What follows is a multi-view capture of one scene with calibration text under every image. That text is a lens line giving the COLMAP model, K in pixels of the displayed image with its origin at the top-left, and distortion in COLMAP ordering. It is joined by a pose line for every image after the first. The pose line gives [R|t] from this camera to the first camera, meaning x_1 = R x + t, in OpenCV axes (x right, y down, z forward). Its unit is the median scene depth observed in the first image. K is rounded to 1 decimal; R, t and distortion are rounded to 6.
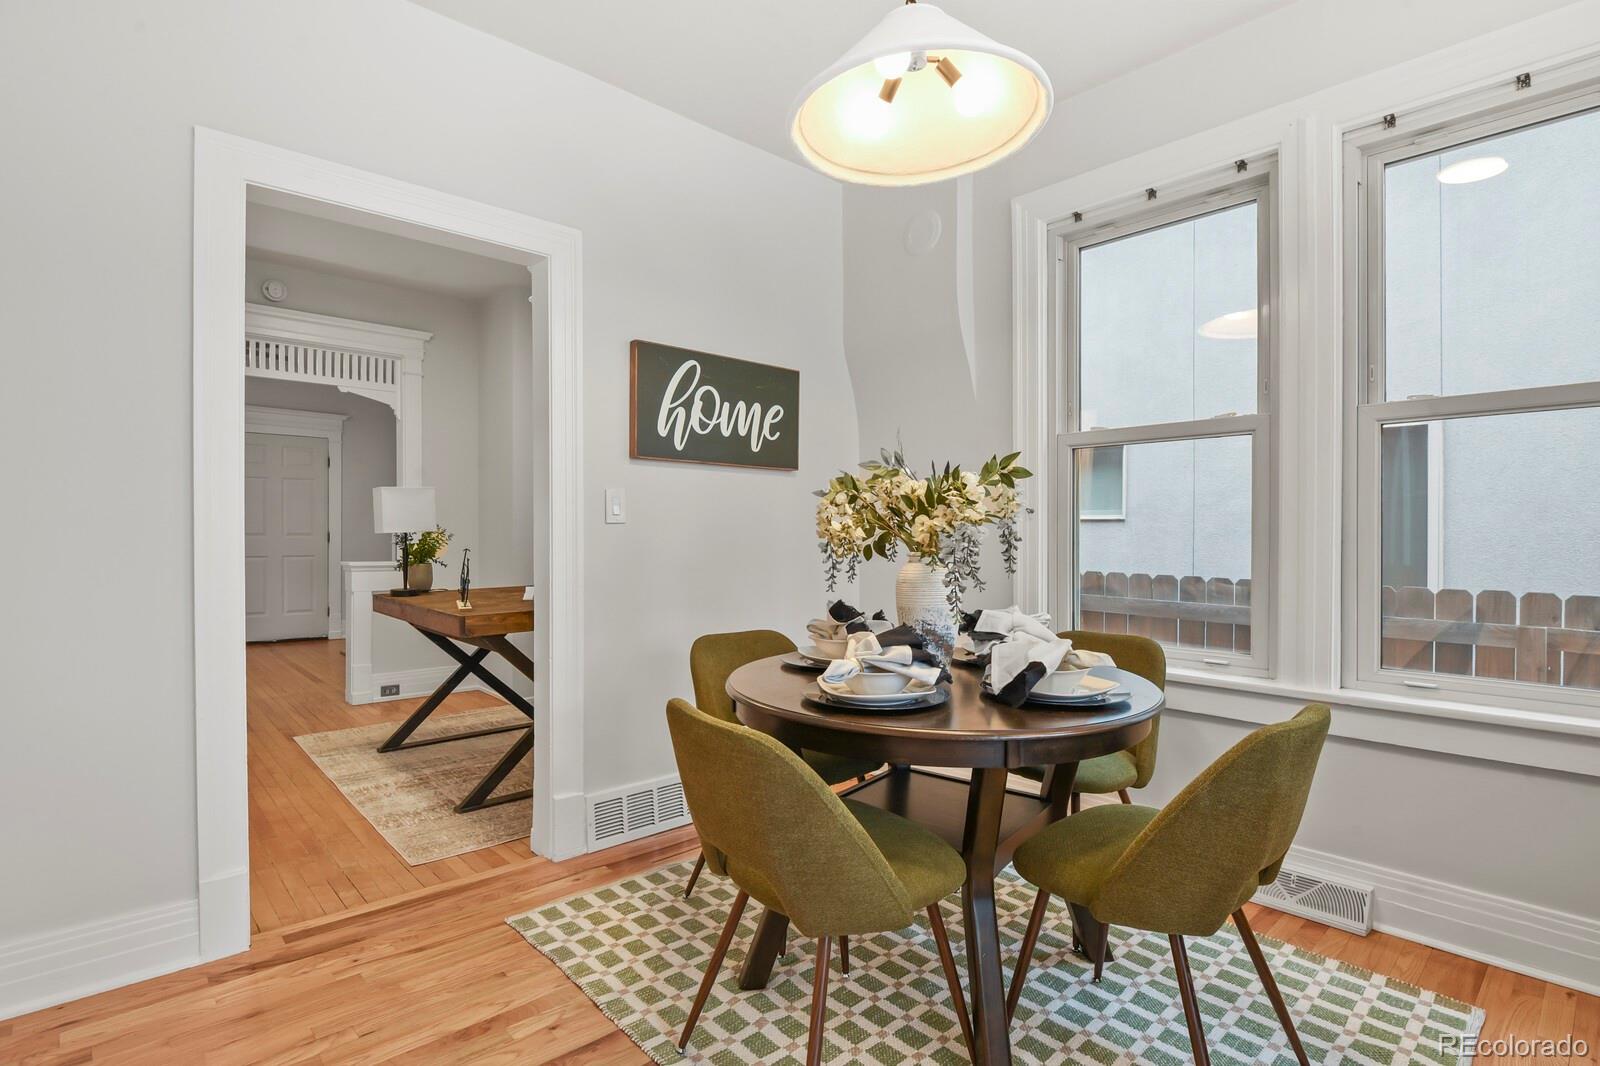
lens RADIAL K [[777.7, 0, 805.0], [0, 777.7, 538.8], [0, 0, 1]] dist [-0.010053, -0.005604]
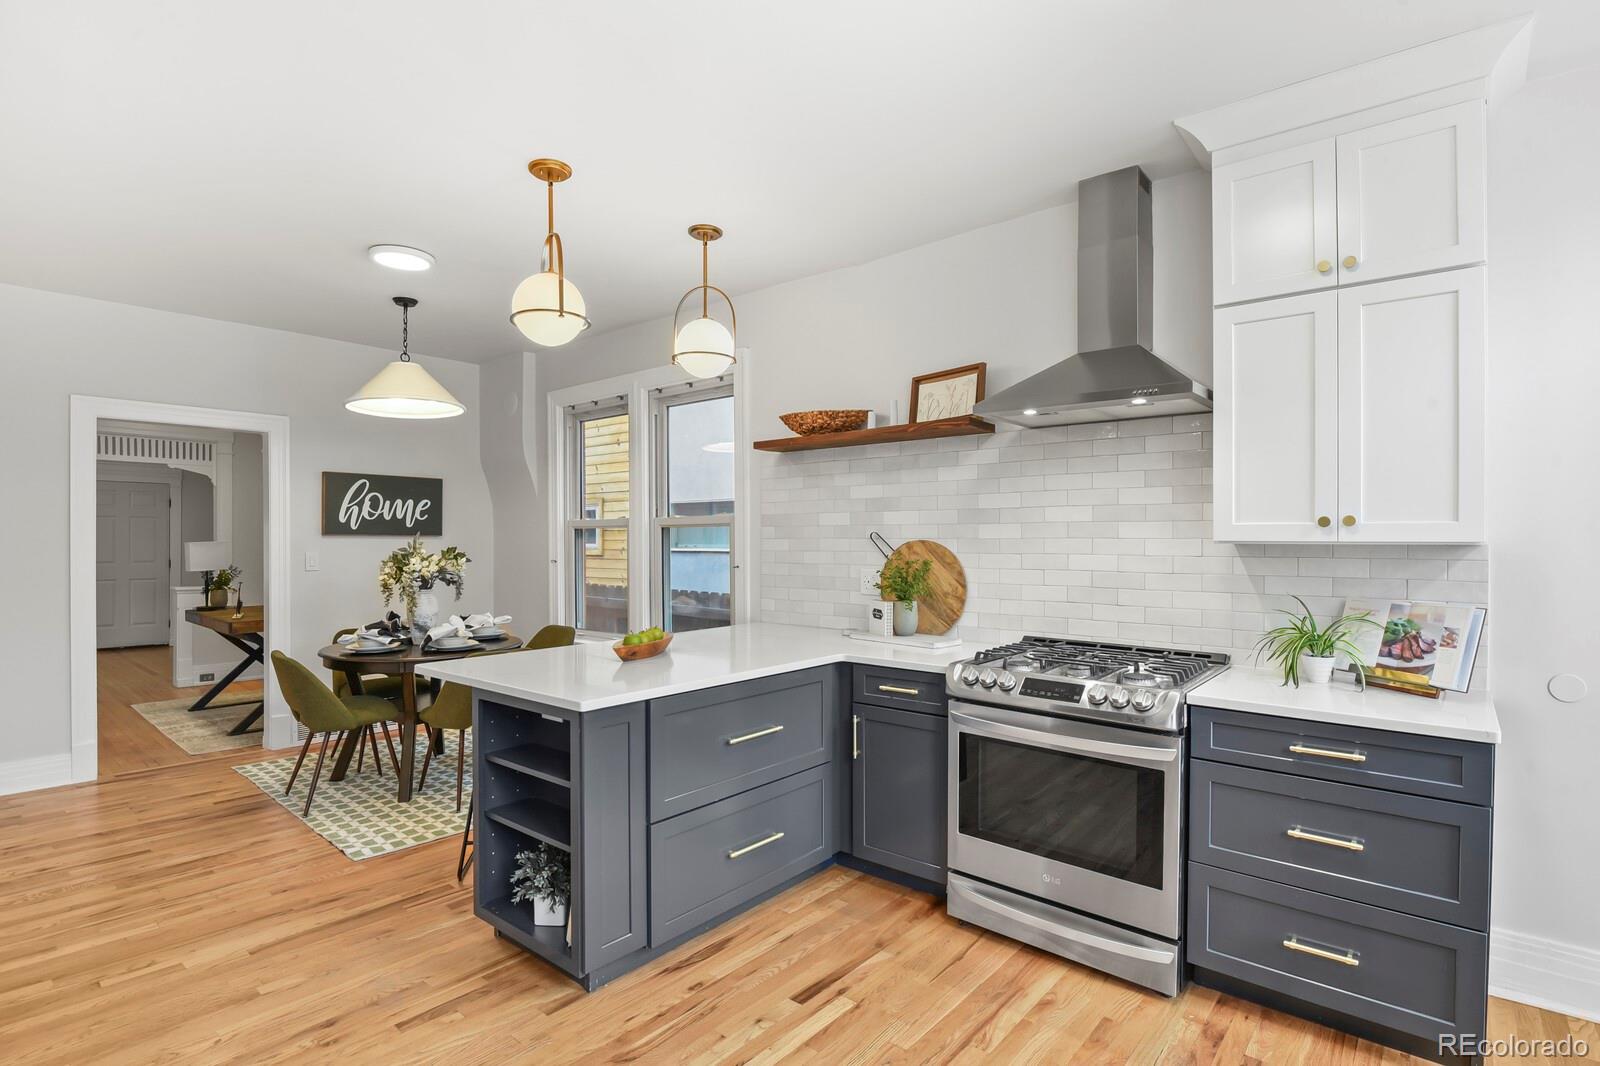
lens RADIAL K [[777.7, 0, 803.5], [0, 777.7, 538.5], [0, 0, 1]] dist [-0.010053, -0.005604]
pose [[0.993279, -0.002981, 0.115703, 0.628139], [0.004180, 0.999940, -0.010124, -0.064832], [-0.115665, 0.010540, 0.993232, -0.862699]]
